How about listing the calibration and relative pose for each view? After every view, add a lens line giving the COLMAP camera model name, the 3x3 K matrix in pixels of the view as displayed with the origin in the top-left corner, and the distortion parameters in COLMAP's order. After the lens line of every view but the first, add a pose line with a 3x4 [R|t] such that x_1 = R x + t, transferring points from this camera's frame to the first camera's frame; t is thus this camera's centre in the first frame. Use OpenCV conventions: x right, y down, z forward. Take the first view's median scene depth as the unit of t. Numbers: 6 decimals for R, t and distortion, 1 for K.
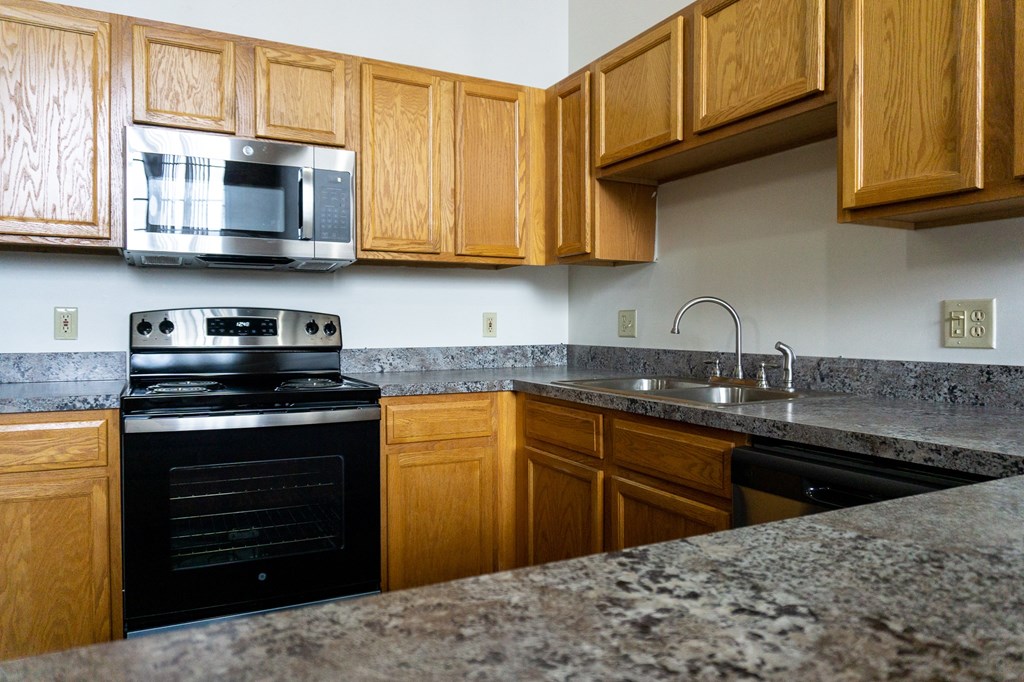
lens RADIAL K [[691.3, 0, 512.0], [0, 691.3, 341.0], [0, 0, 1]] dist [-0.025720, -0.001150]
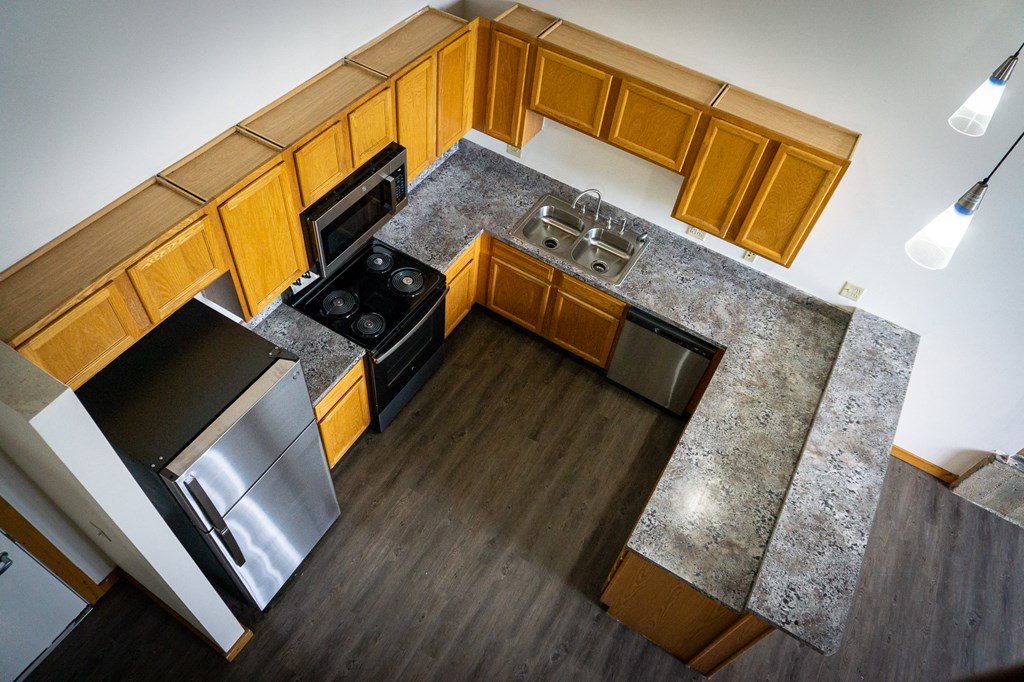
lens RADIAL K [[687.0, 0, 512.0], [0, 687.0, 341.0], [0, 0, 1]] dist [-0.001132, 0.005220]
pose [[0.843905, -0.363734, 0.394363, -0.921982], [-0.085300, 0.634756, 0.767990, -1.399795], [-0.529668, -0.681750, 0.504647, -0.201453]]
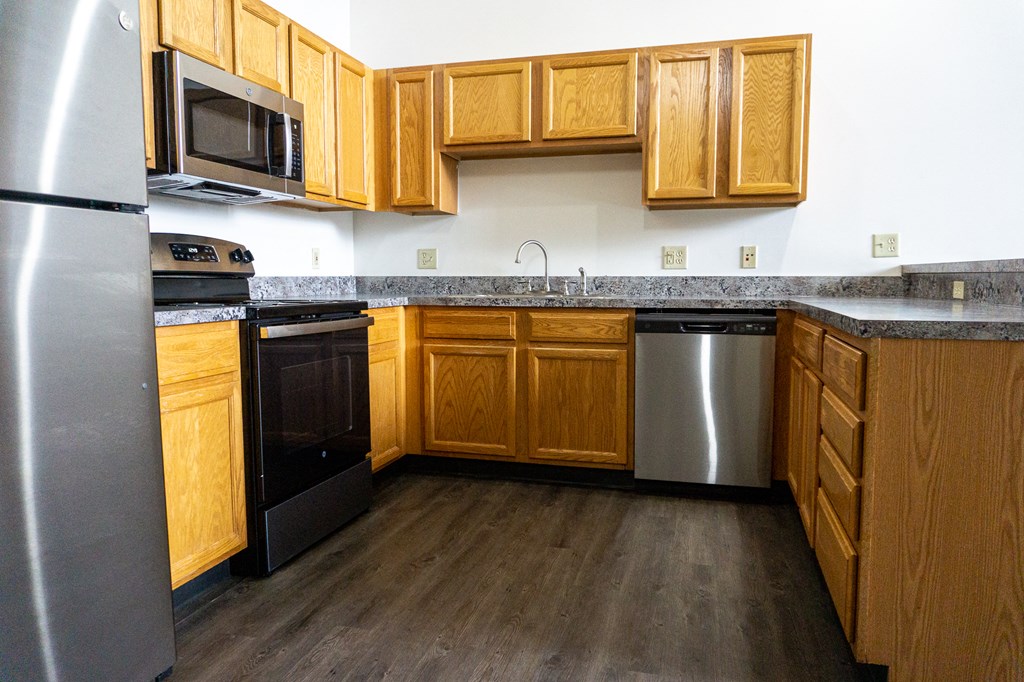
lens RADIAL K [[700.7, 0, 512.0], [0, 700.7, 341.0], [0, 0, 1]] dist [-0.006279, 0.000641]
pose [[0.682133, -0.065471, 0.728291, -1.036397], [0.017301, 0.997150, 0.073436, 0.053258], [-0.731023, -0.037493, 0.681322, -0.098428]]
